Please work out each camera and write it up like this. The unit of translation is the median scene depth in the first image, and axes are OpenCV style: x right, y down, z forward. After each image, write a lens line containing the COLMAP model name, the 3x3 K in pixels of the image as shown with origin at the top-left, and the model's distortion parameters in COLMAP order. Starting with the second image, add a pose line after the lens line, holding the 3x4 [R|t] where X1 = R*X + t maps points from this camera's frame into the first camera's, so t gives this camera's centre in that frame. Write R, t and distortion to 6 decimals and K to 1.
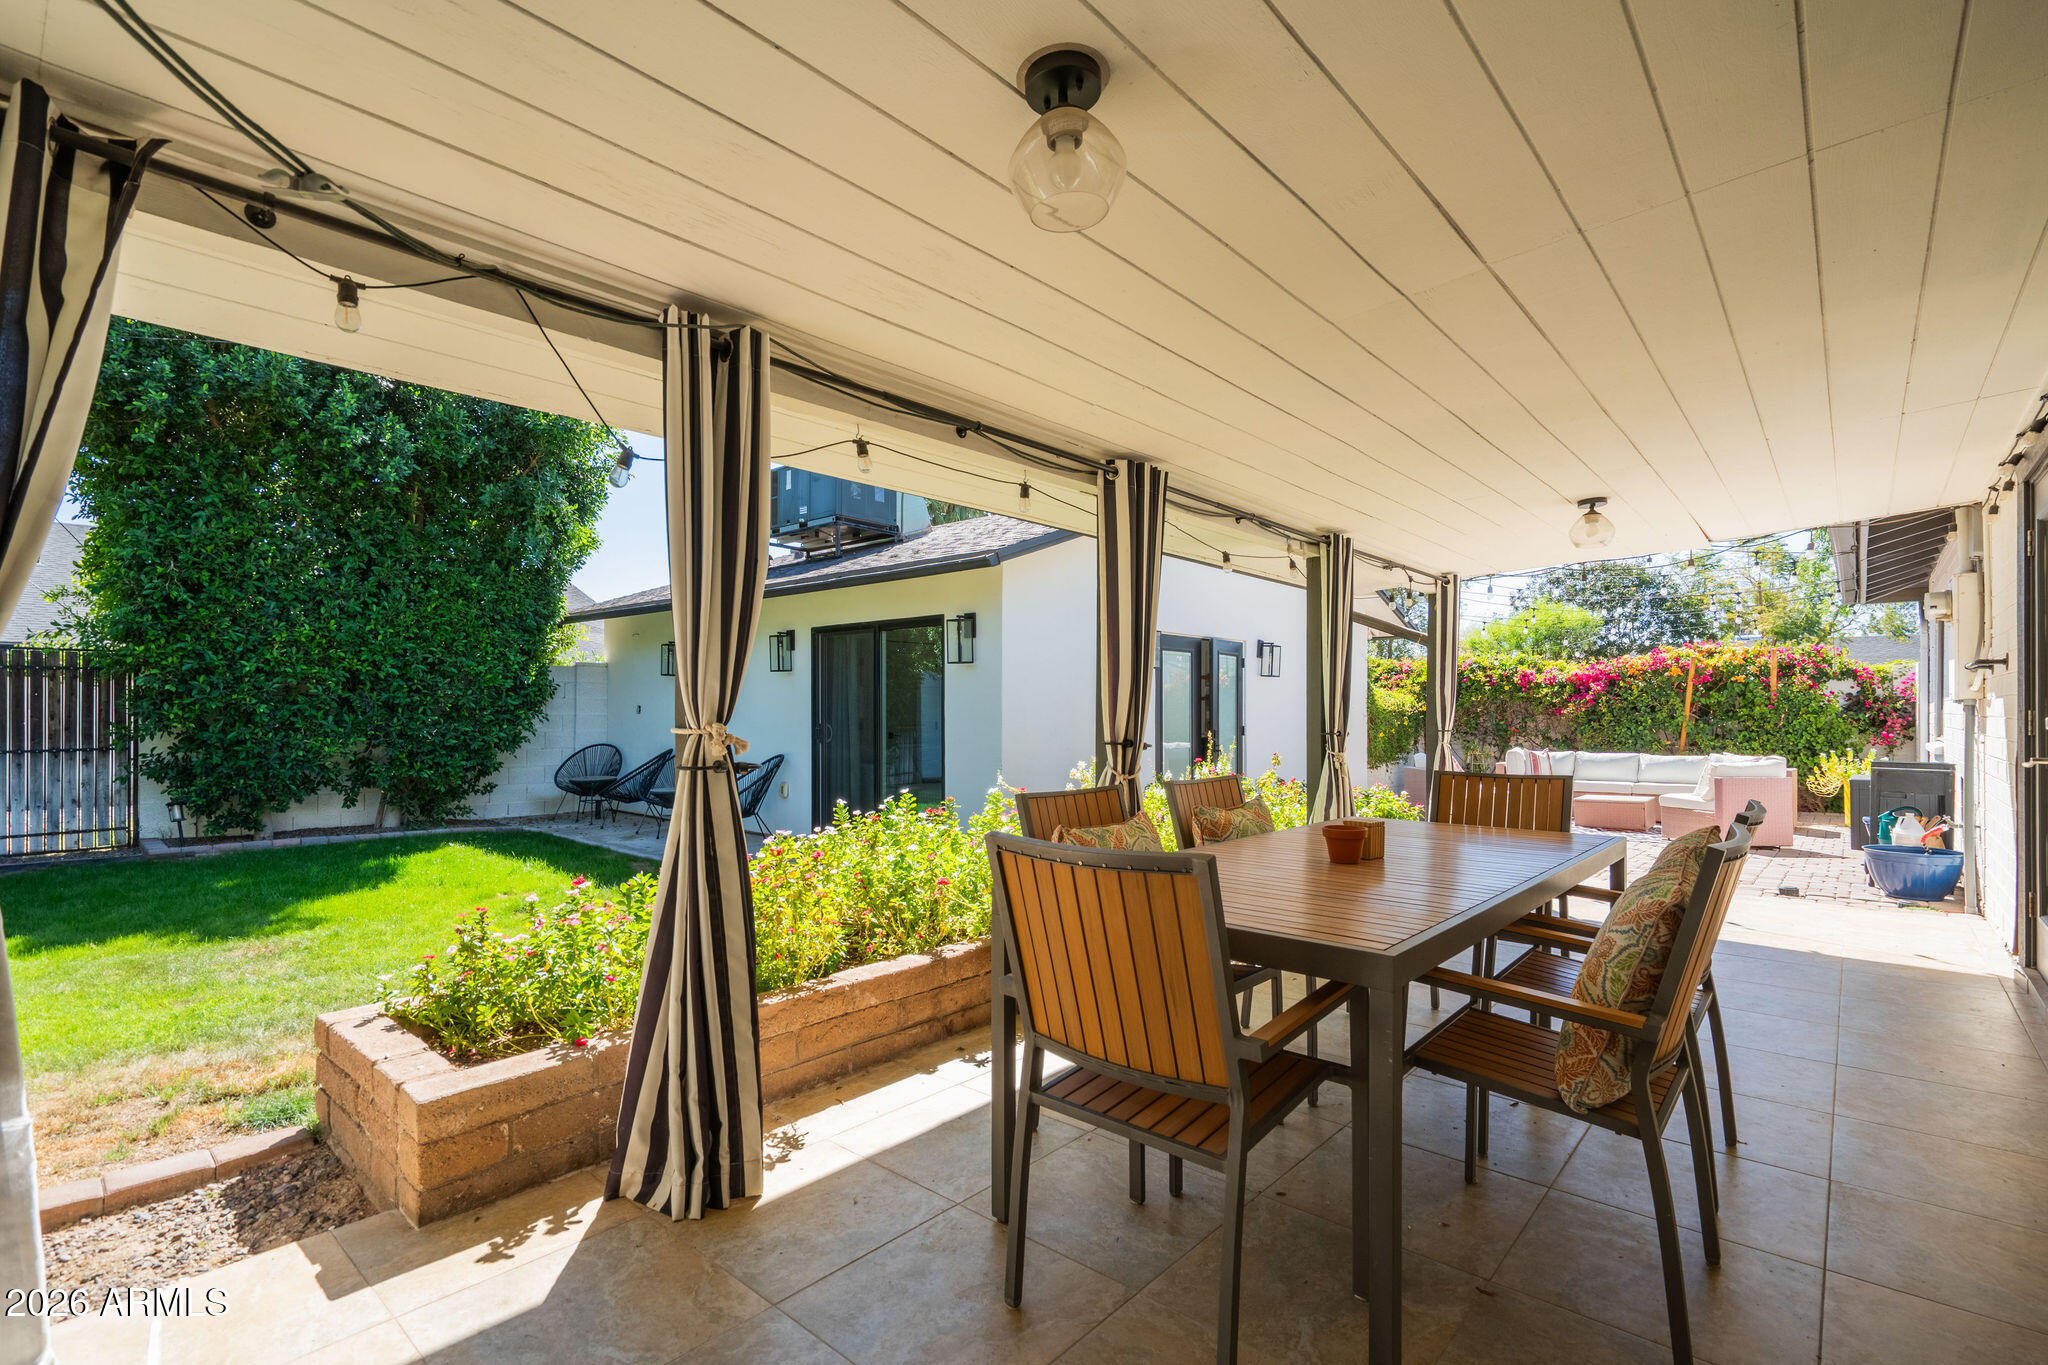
lens RADIAL K [[945.8, 0, 985.0], [0, 945.8, 703.2], [0, 0, 1]] dist [-0.020600, -0.000008]
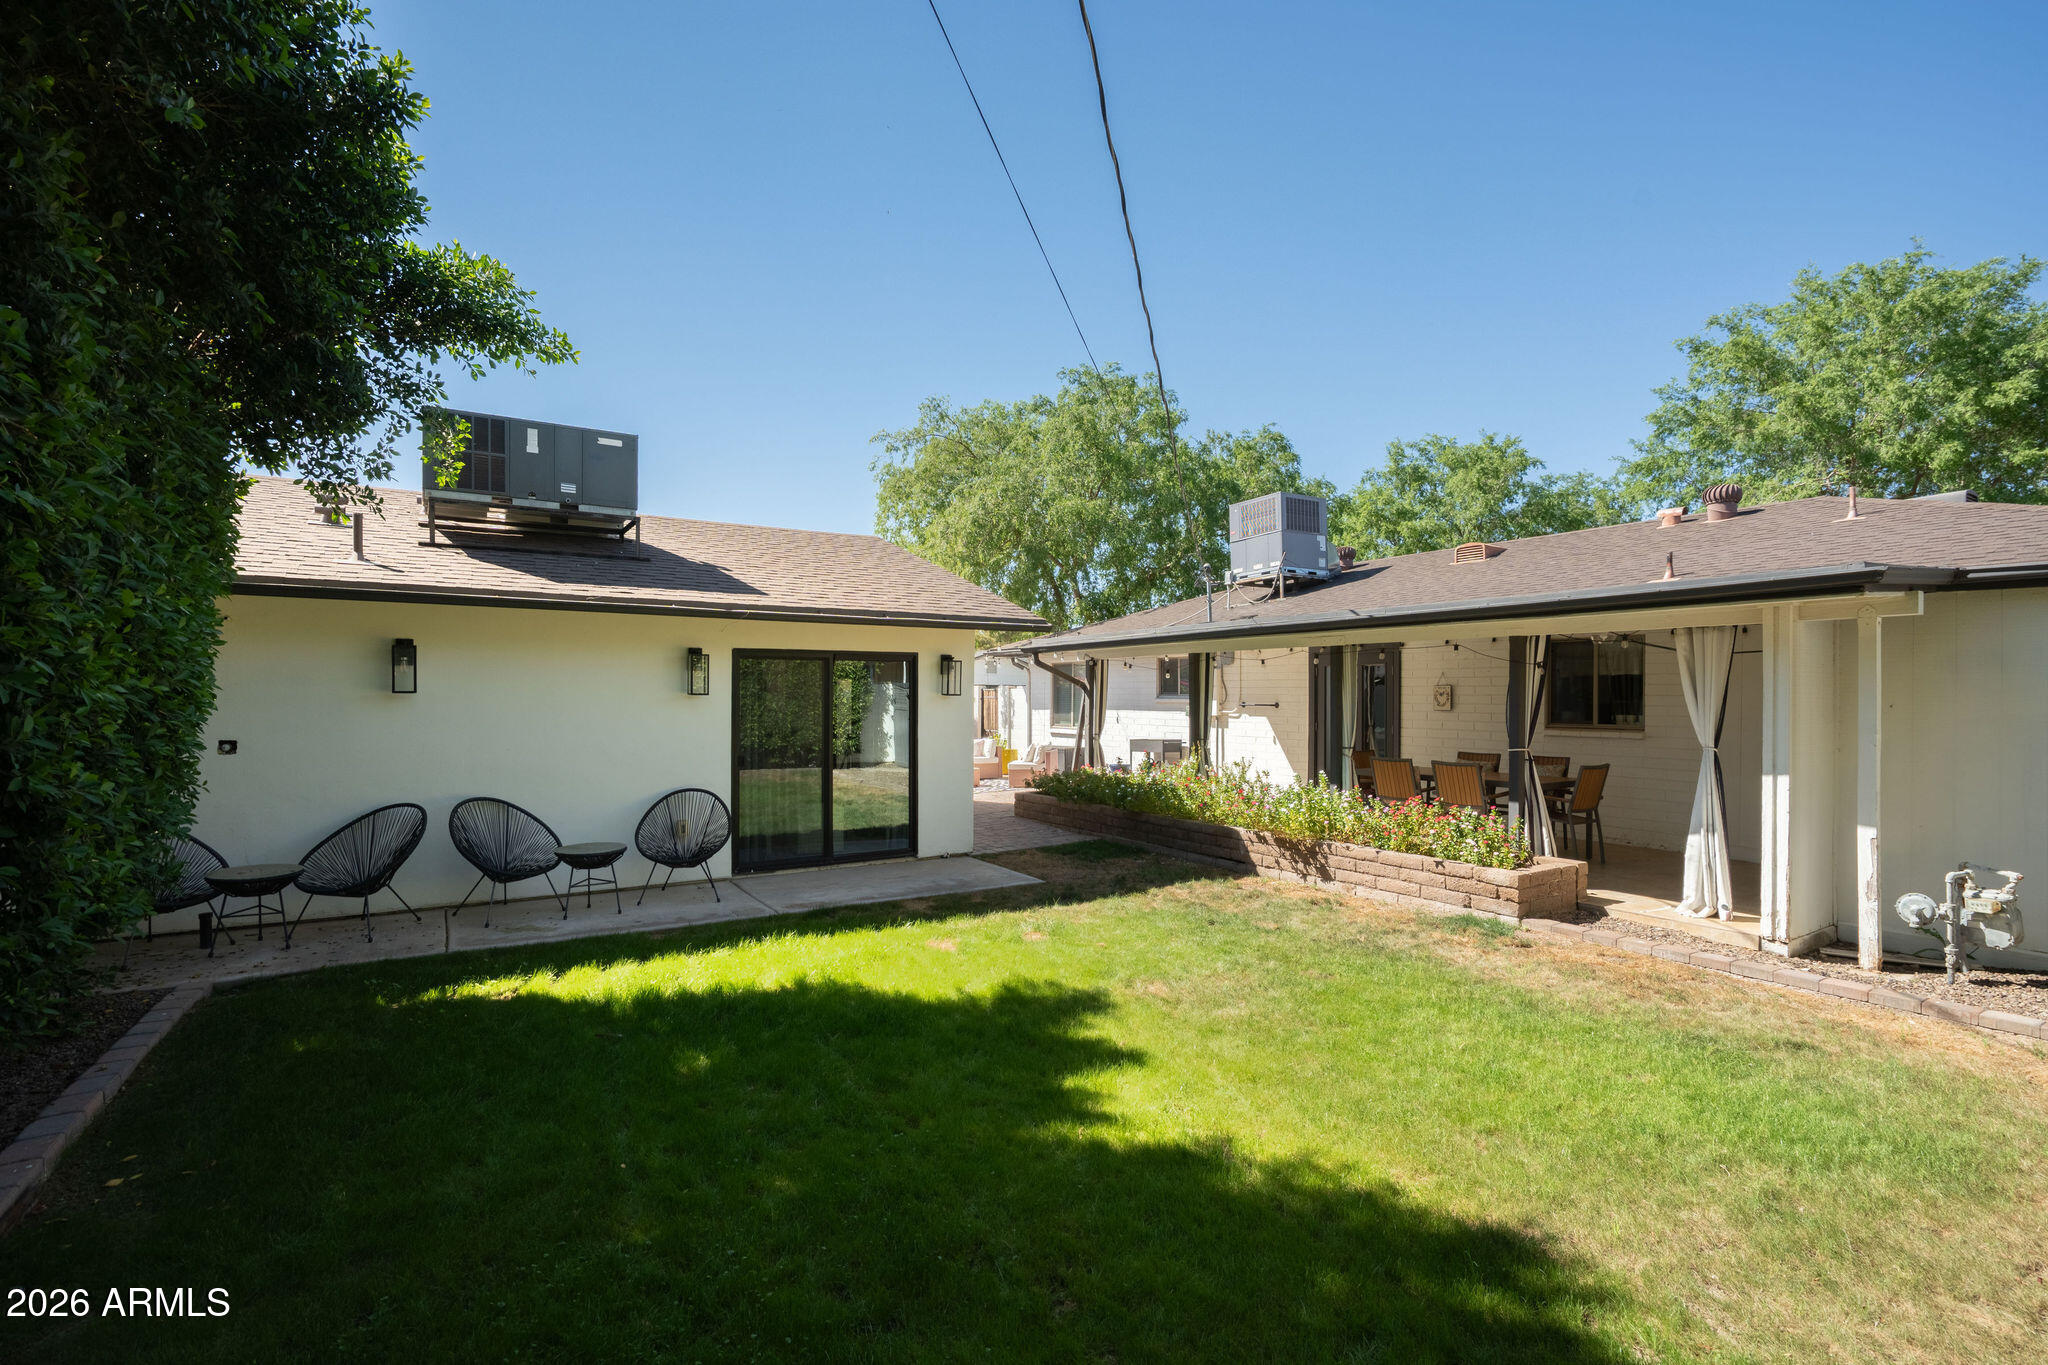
lens RADIAL K [[946.5, 0, 1036.6], [0, 946.5, 665.5], [0, 0, 1]] dist [-0.004323, -0.000102]
pose [[0.241043, 0.028477, 0.970097, -0.768229], [-0.006080, 0.999594, -0.027832, -0.029523], [-0.970495, 0.000811, 0.241119, 0.368729]]
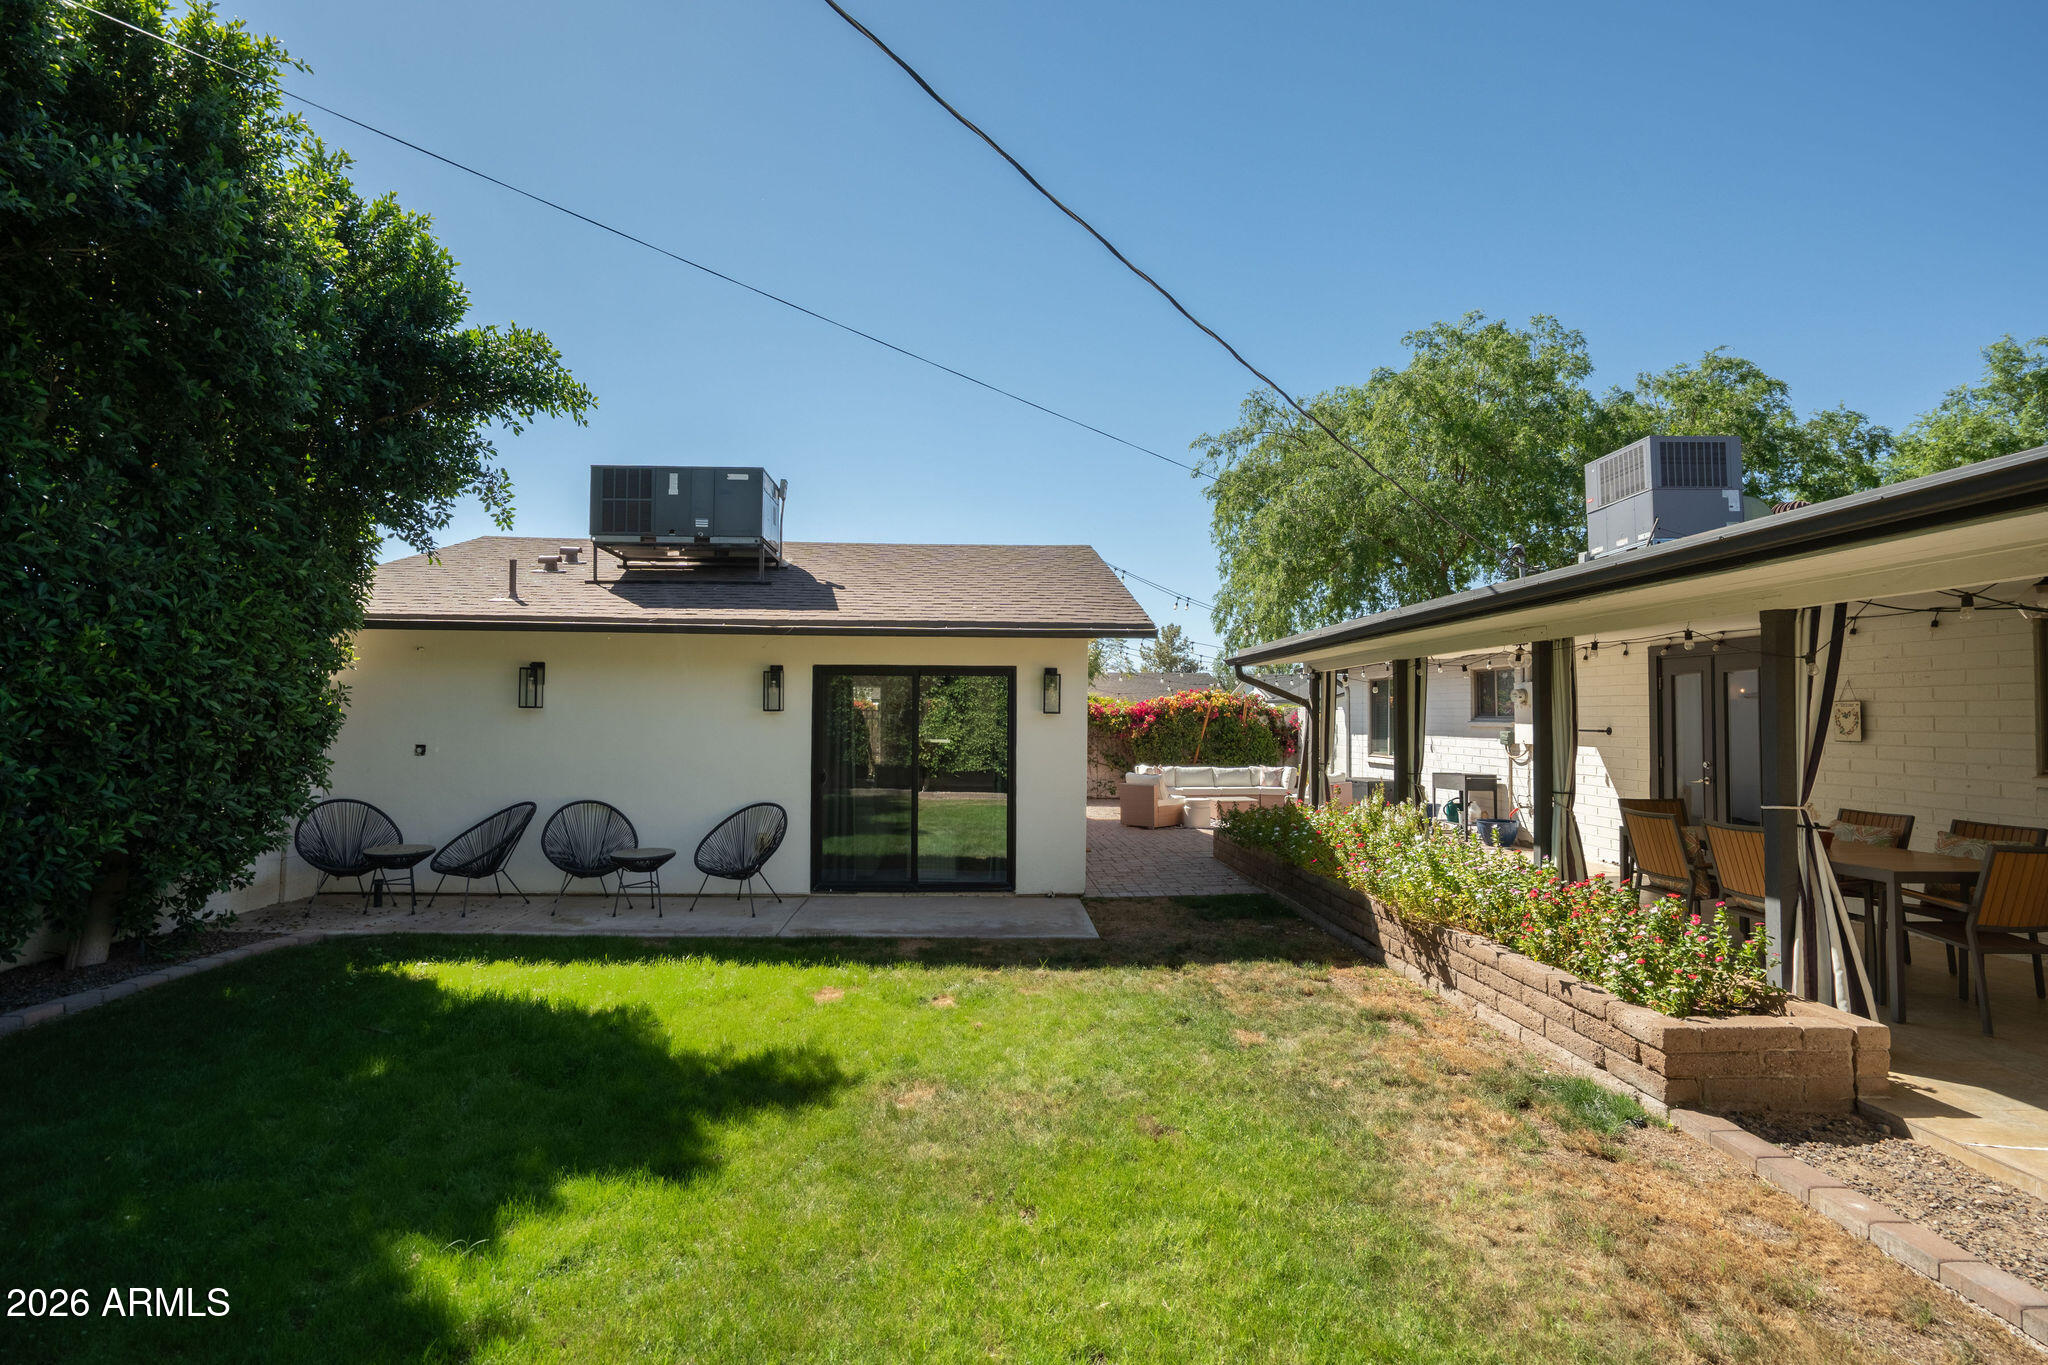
lens RADIAL K [[947.6, 0, 998.4], [0, 947.6, 660.3], [0, 0, 1]] dist [-0.003815, -0.000109]
pose [[0.706677, 0.045184, 0.706092, -0.542955], [-0.009410, 0.998471, -0.054475, -0.026580], [-0.707473, 0.031852, 0.706022, 0.158912]]
